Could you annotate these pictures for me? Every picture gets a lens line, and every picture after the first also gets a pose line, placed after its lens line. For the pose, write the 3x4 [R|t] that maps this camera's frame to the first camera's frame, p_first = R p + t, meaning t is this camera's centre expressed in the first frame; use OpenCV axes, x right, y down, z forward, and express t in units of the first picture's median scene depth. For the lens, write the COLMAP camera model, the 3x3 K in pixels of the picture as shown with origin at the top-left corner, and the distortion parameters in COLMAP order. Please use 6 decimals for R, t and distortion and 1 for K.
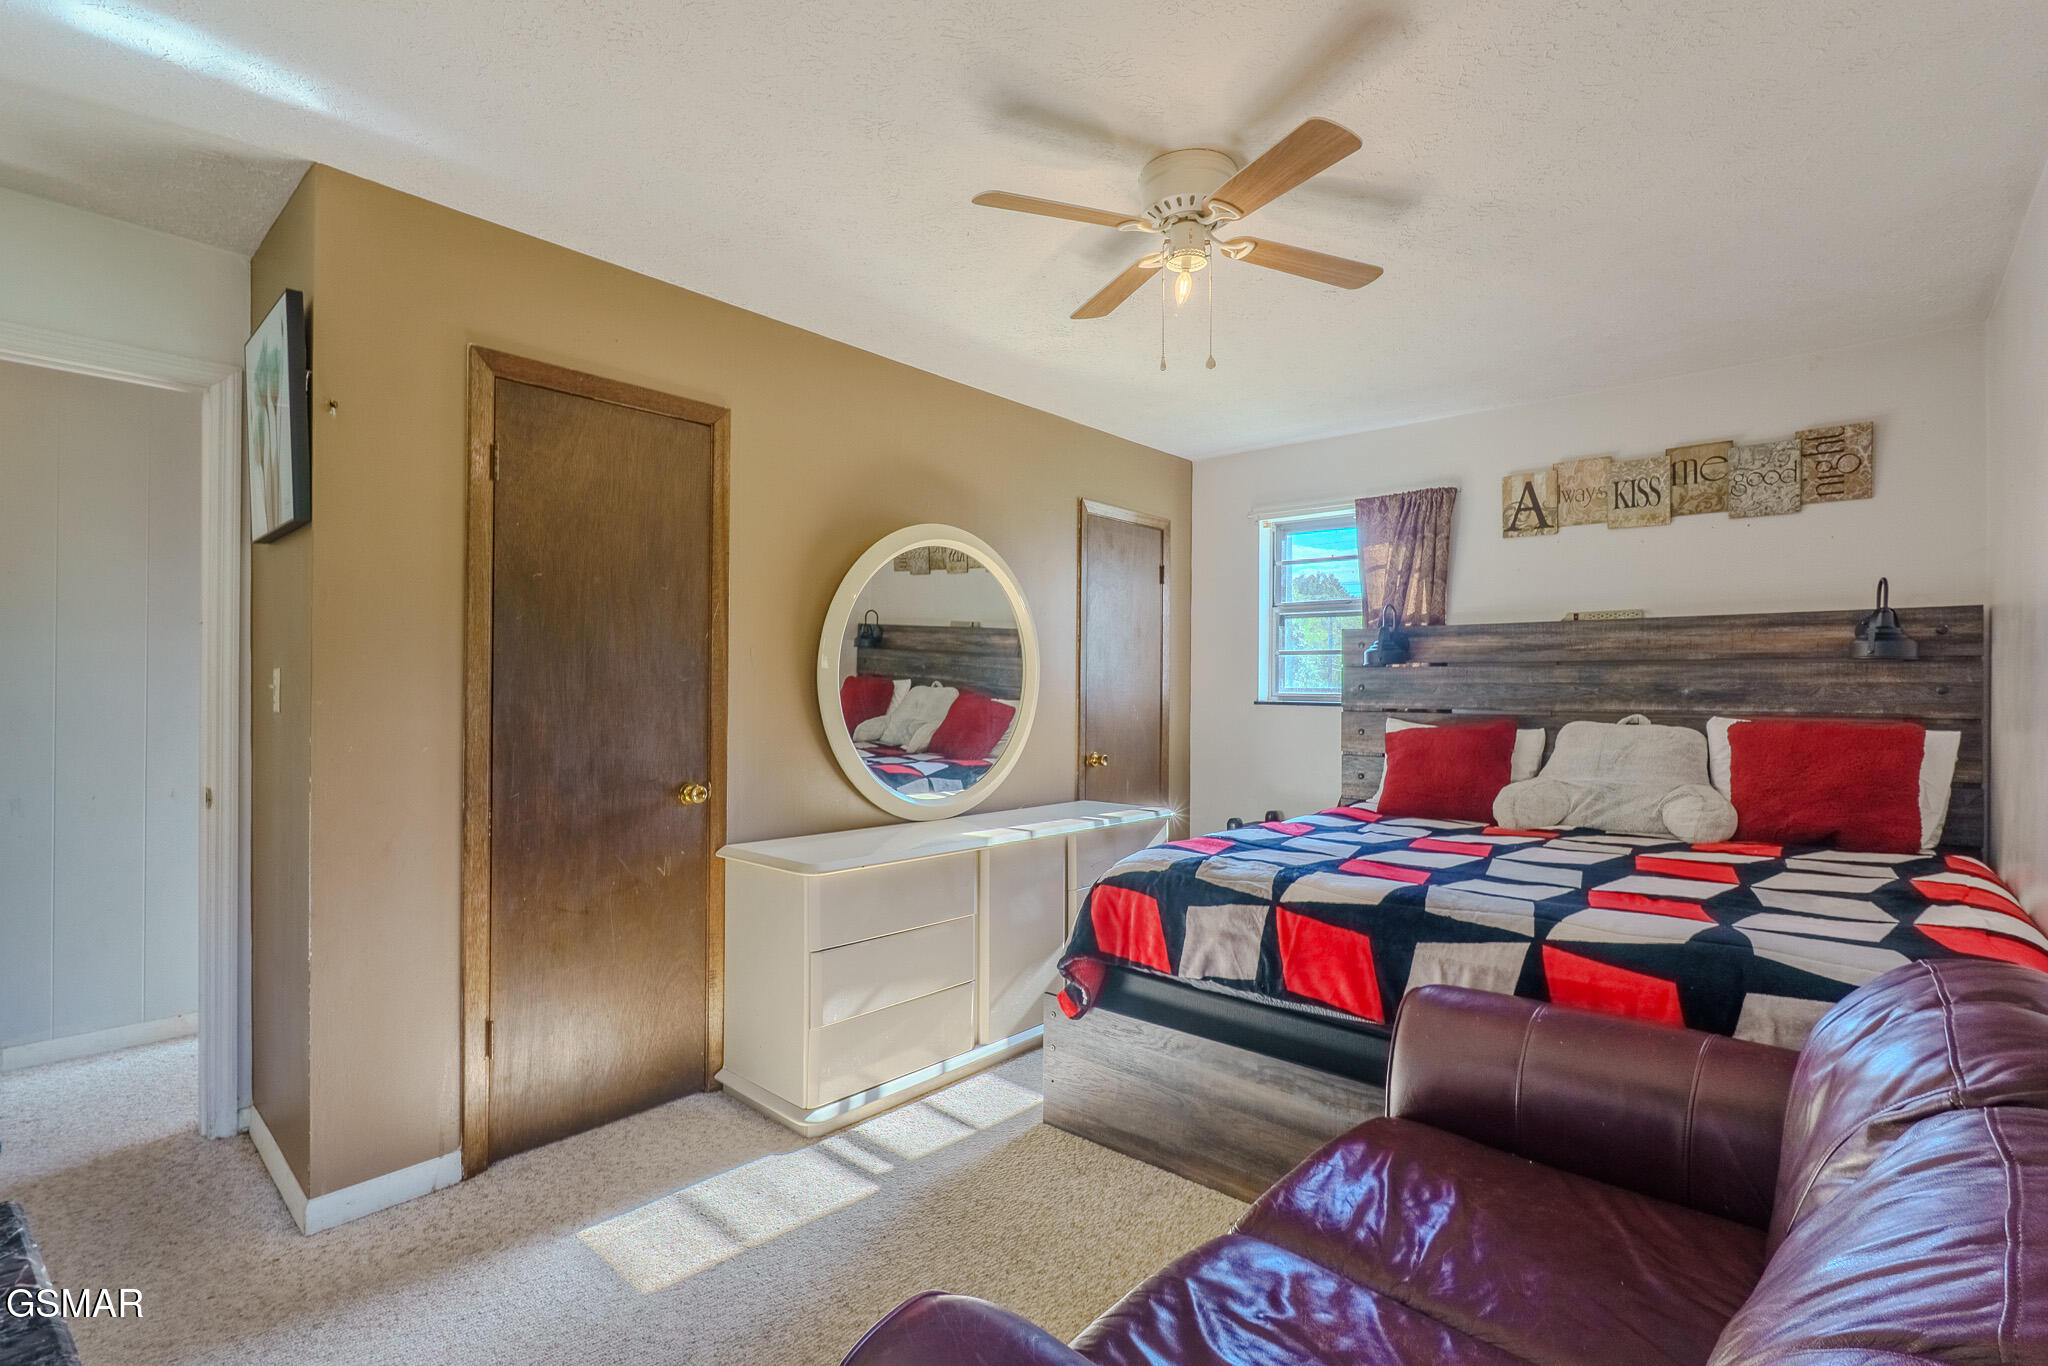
lens RADIAL K [[936.9, 0, 1025.9], [0, 936.9, 685.5], [0, 0, 1]] dist [-0.006836, -0.000102]
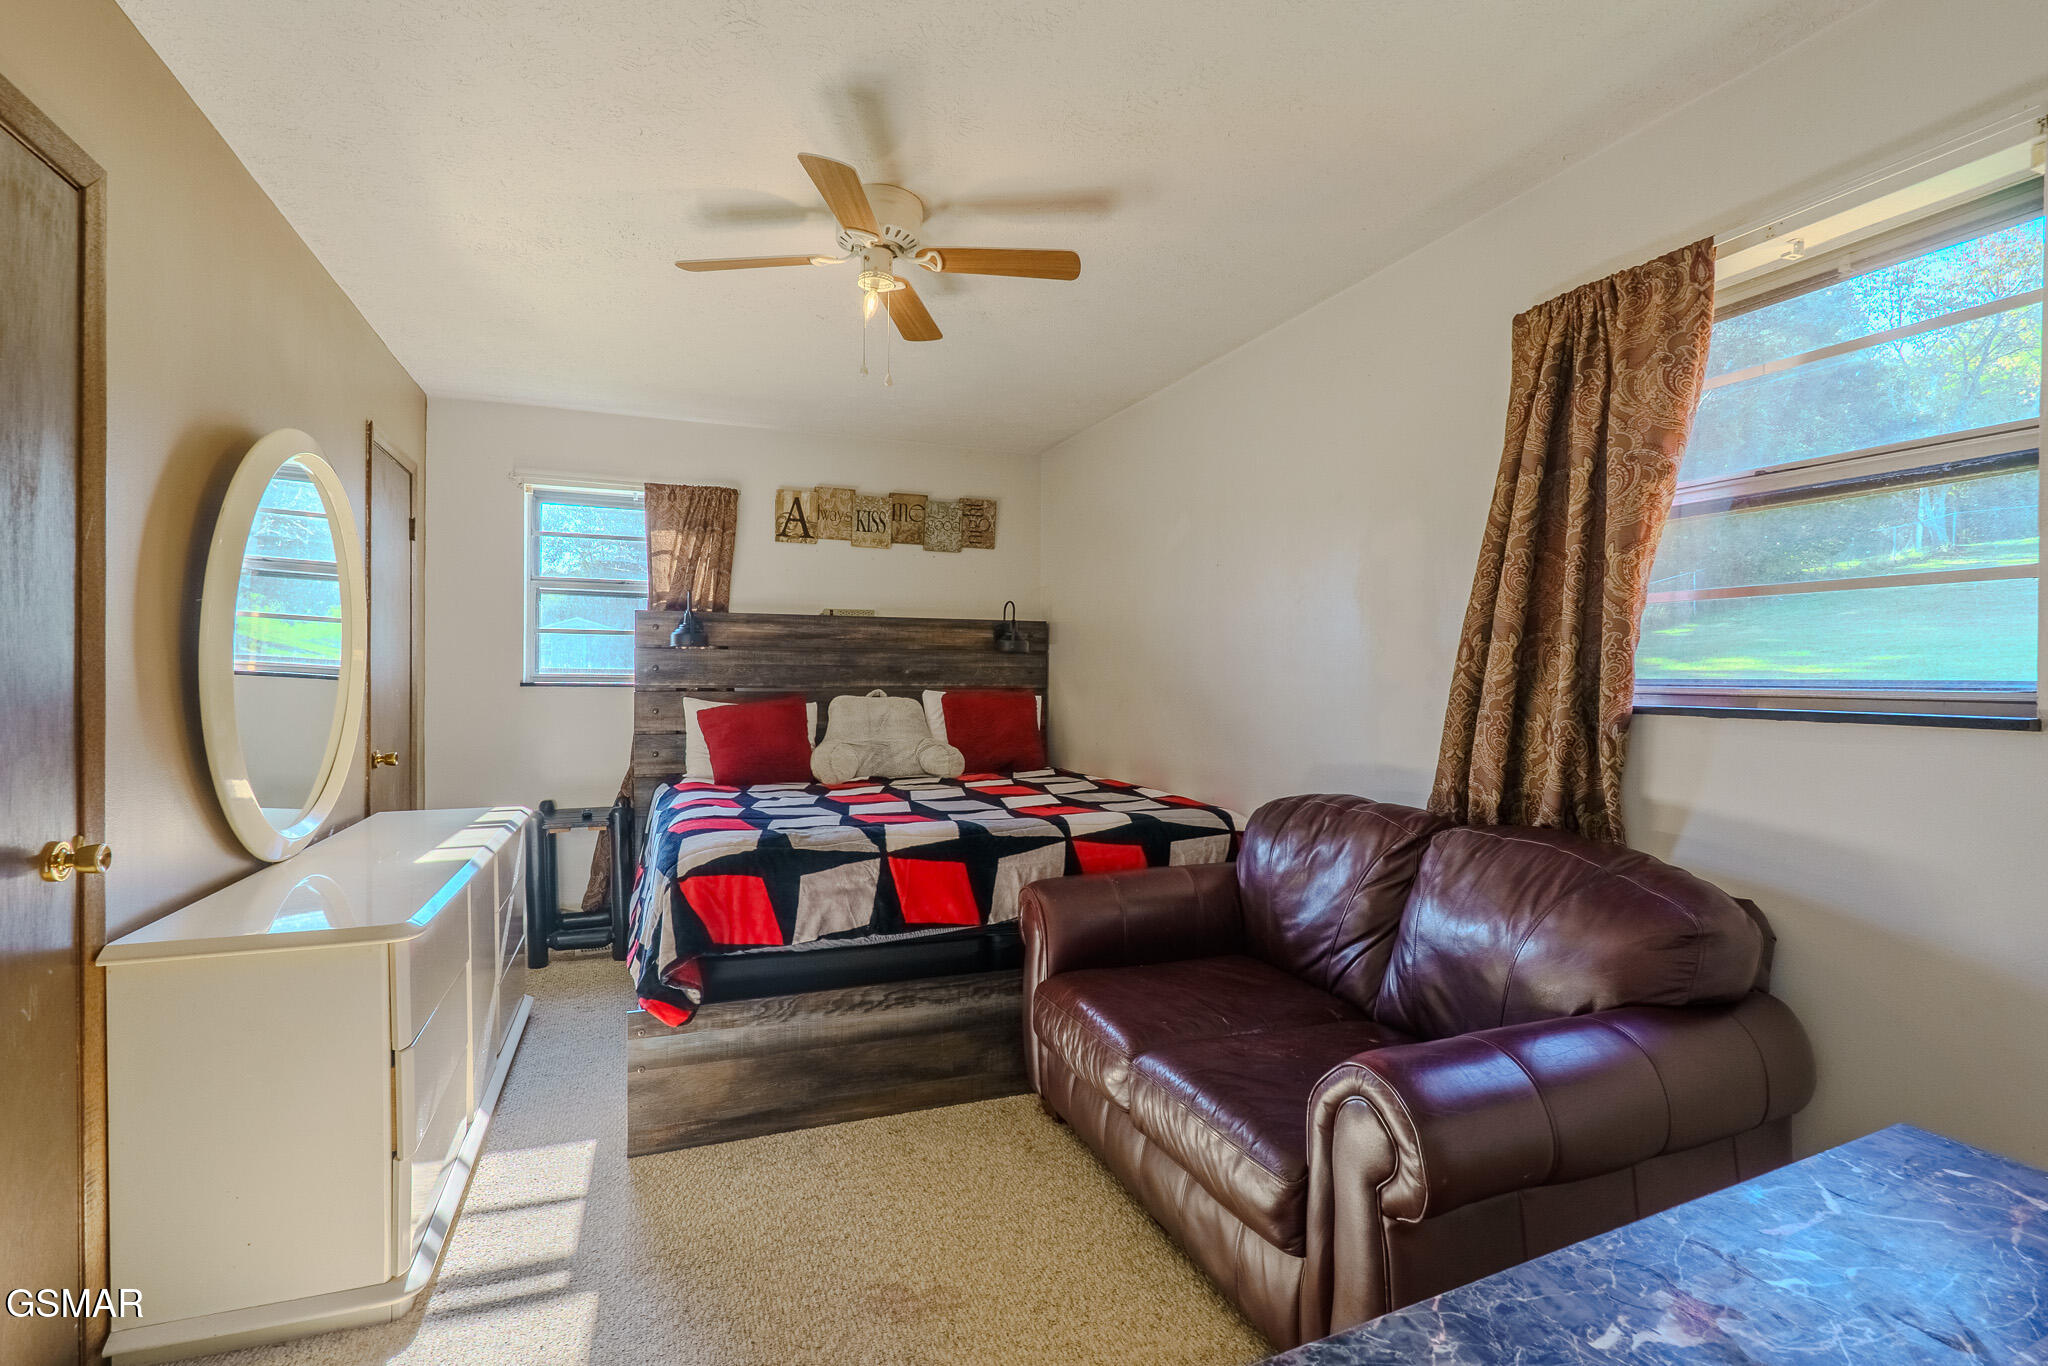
lens RADIAL K [[936.9, 0, 1025.9], [0, 936.9, 685.5], [0, 0, 1]] dist [-0.006836, -0.000102]
pose [[0.467080, -0.013318, 0.884115, -0.422587], [-0.005360, 0.999826, 0.017892, 0.000602], [-0.884199, -0.013096, 0.466927, 0.188357]]
